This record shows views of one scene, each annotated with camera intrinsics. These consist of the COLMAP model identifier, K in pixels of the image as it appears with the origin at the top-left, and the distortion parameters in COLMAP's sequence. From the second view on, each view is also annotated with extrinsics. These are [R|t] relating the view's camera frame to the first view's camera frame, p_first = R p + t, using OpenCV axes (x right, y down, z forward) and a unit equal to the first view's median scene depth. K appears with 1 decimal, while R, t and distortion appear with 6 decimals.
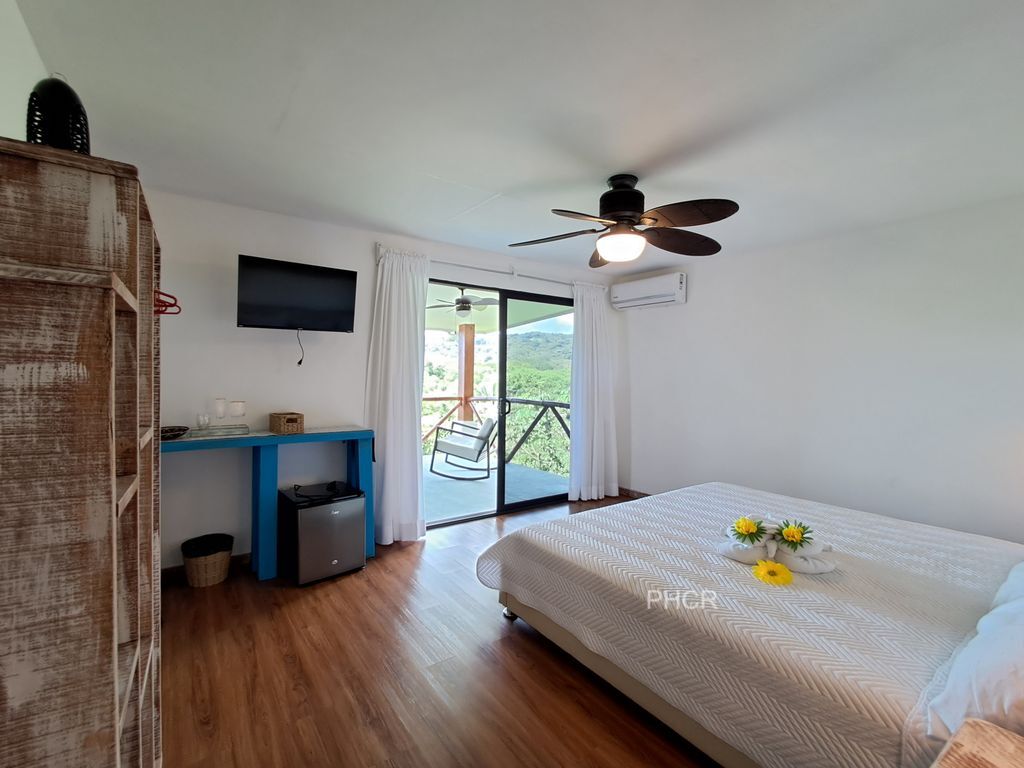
lens RADIAL K [[467.0, 0, 512.0], [0, 467.0, 384.0], [0, 0, 1]] dist [0.028421, -0.014517]
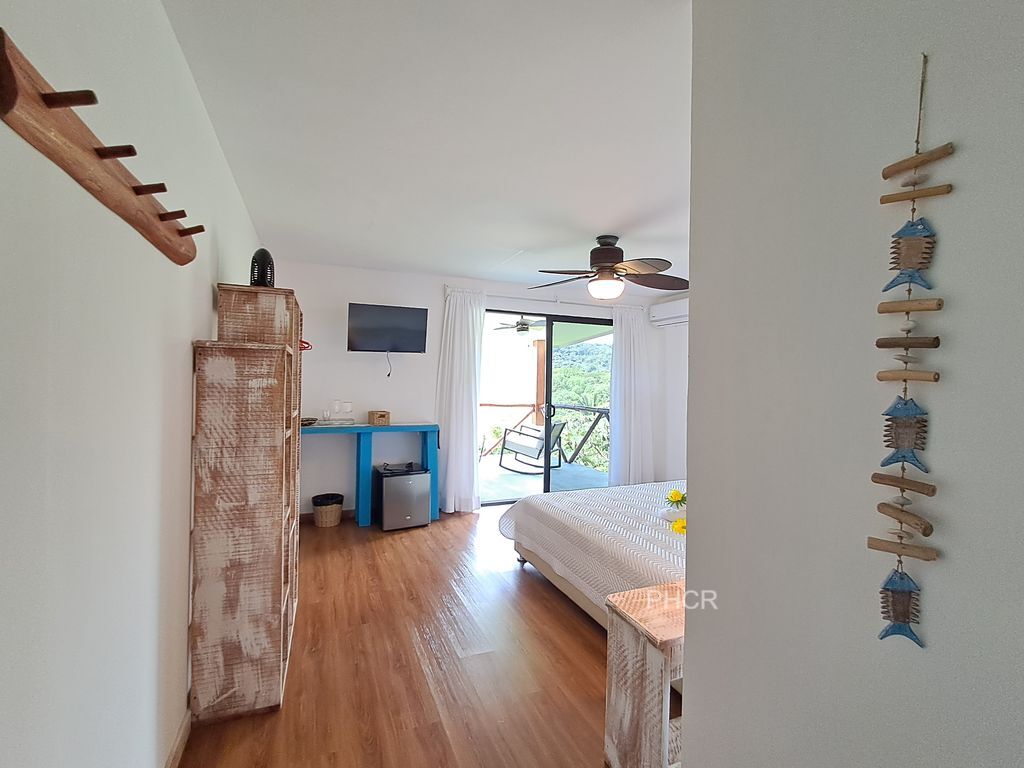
lens RADIAL K [[467.0, 0, 512.0], [0, 467.0, 384.0], [0, 0, 1]] dist [0.028421, -0.014517]
pose [[0.976151, 0.005002, -0.217036, 0.242829], [-0.009610, 0.999750, -0.020178, 0.006898], [0.216880, 0.021783, 0.975955, -0.325199]]
